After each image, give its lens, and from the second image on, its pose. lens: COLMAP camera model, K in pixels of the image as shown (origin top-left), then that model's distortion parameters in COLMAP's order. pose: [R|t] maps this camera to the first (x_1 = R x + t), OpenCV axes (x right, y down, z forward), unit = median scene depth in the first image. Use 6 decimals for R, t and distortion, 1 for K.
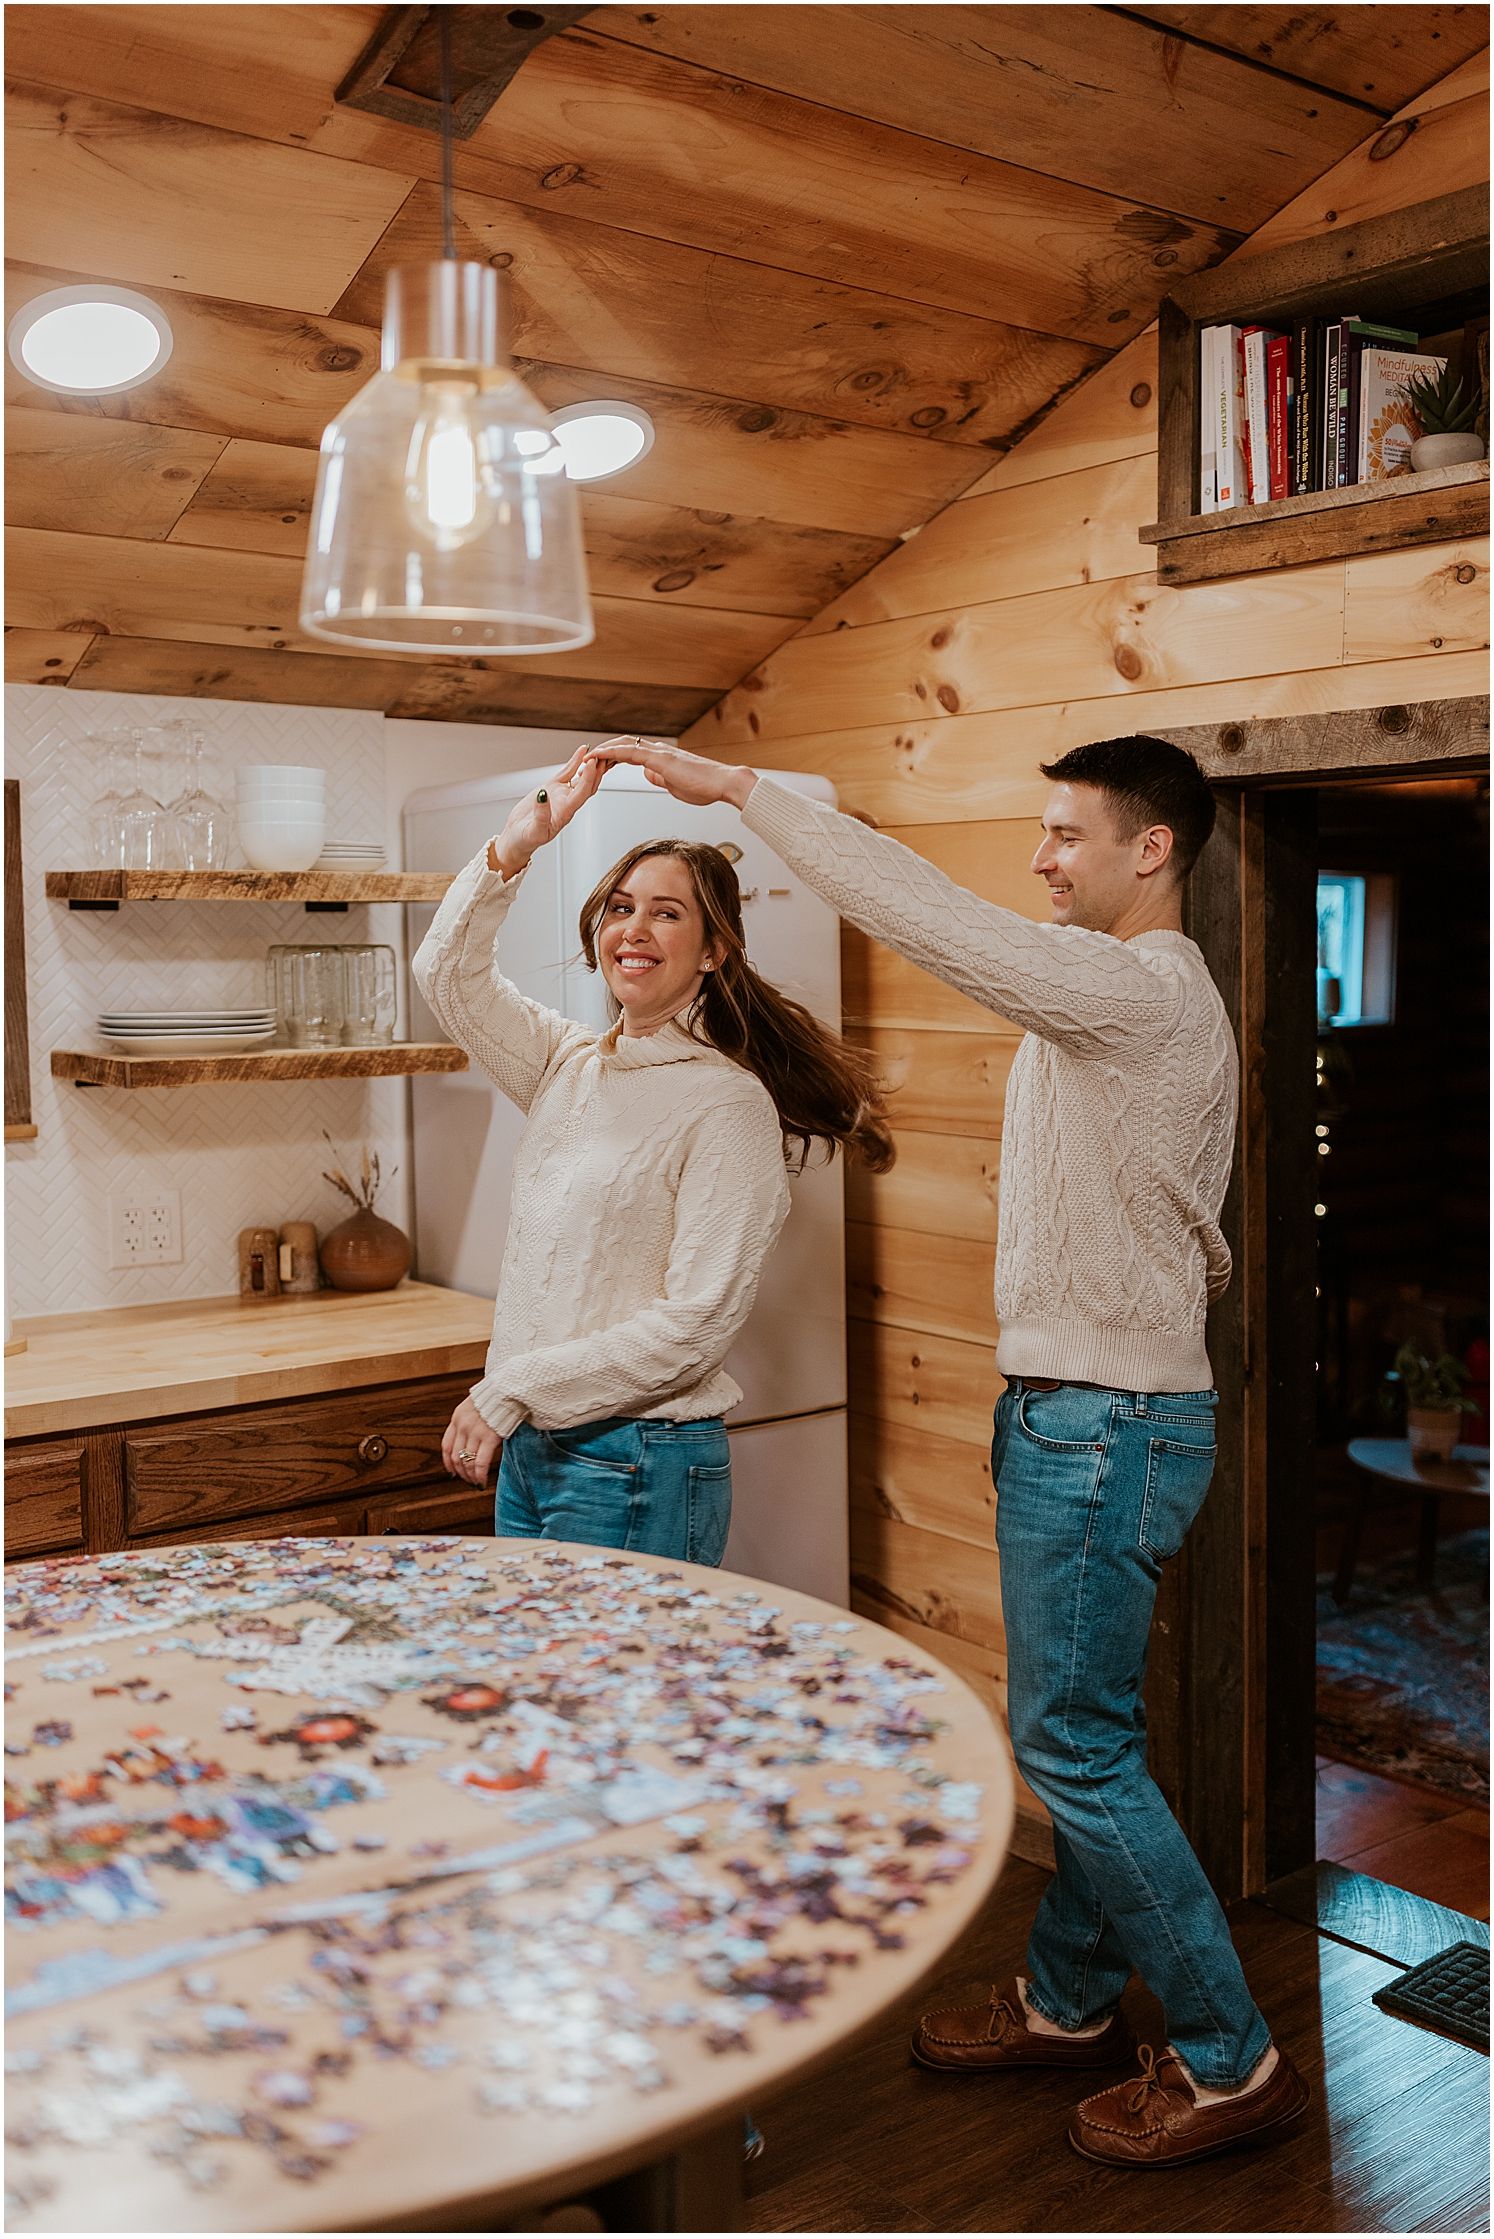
lens RADIAL K [[2204.1, 0, 816.4], [0, 2204.1, 1122.2], [0, 0, 1]] dist [0.011362, 0.007319]
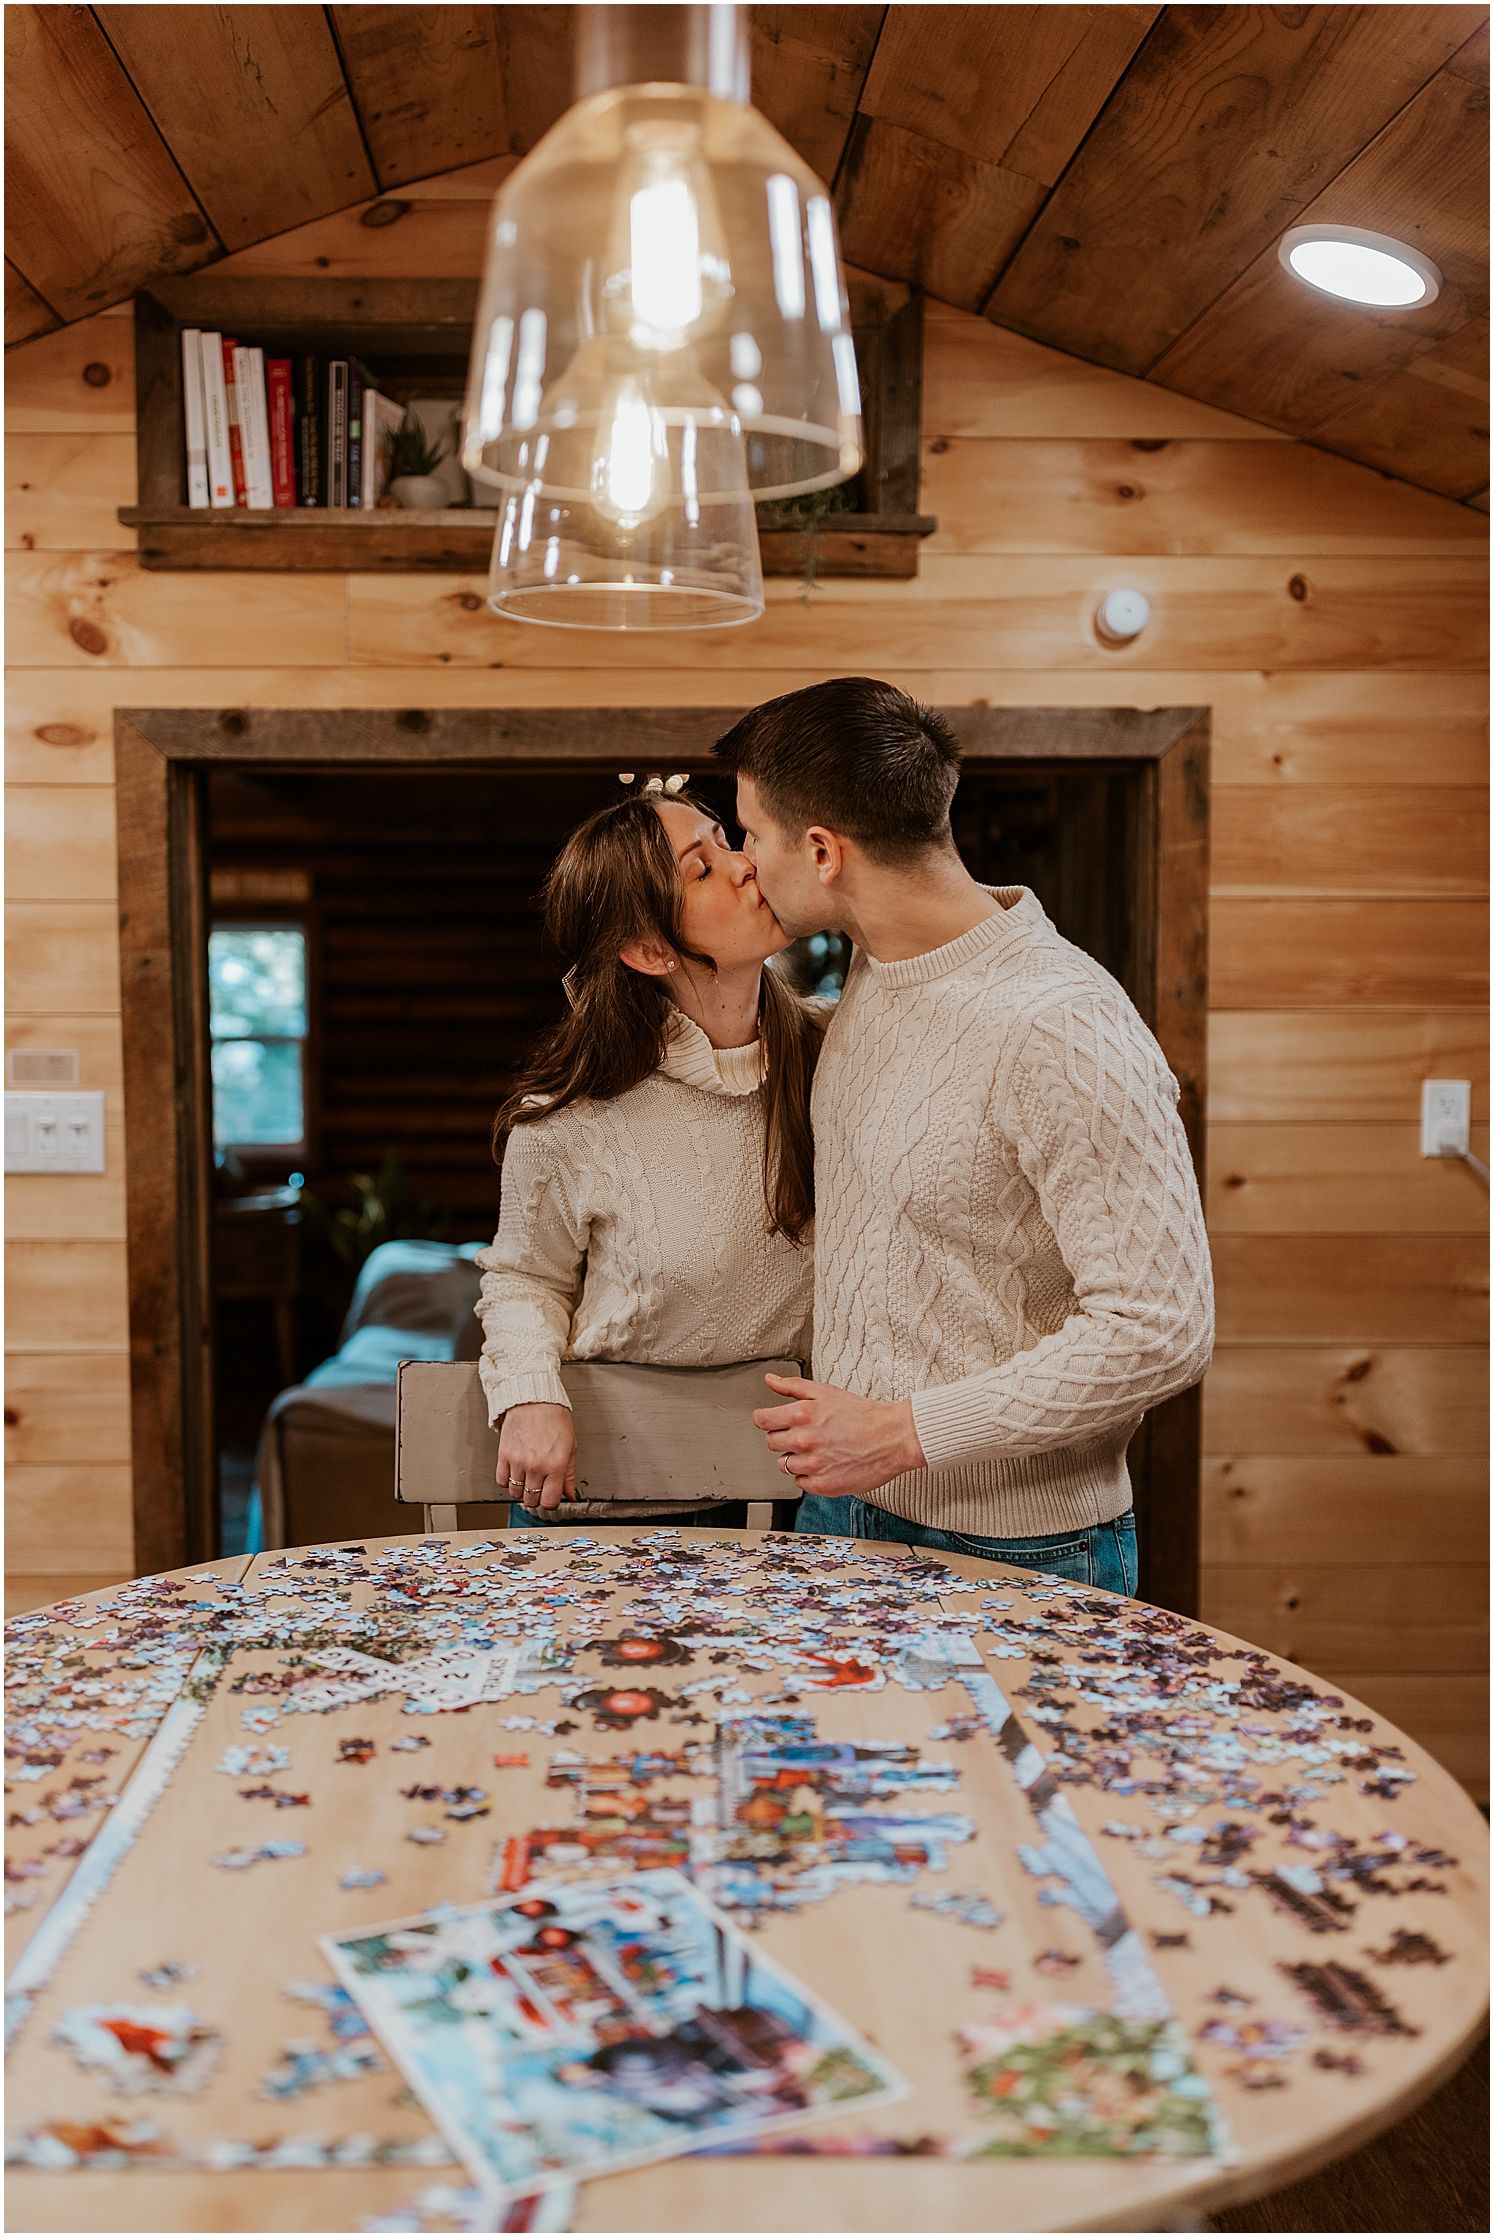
lens RADIAL K [[2135.1, 0, 786.5], [0, 2135.1, 1062.0], [0, 0, 1]] dist [0.003676, 0.008825]
pose [[0.584503, -0.055176, 0.809513, -0.854189], [0.064348, 0.997695, 0.021540, -0.028382], [-0.808836, 0.039500, 0.586706, 0.324888]]
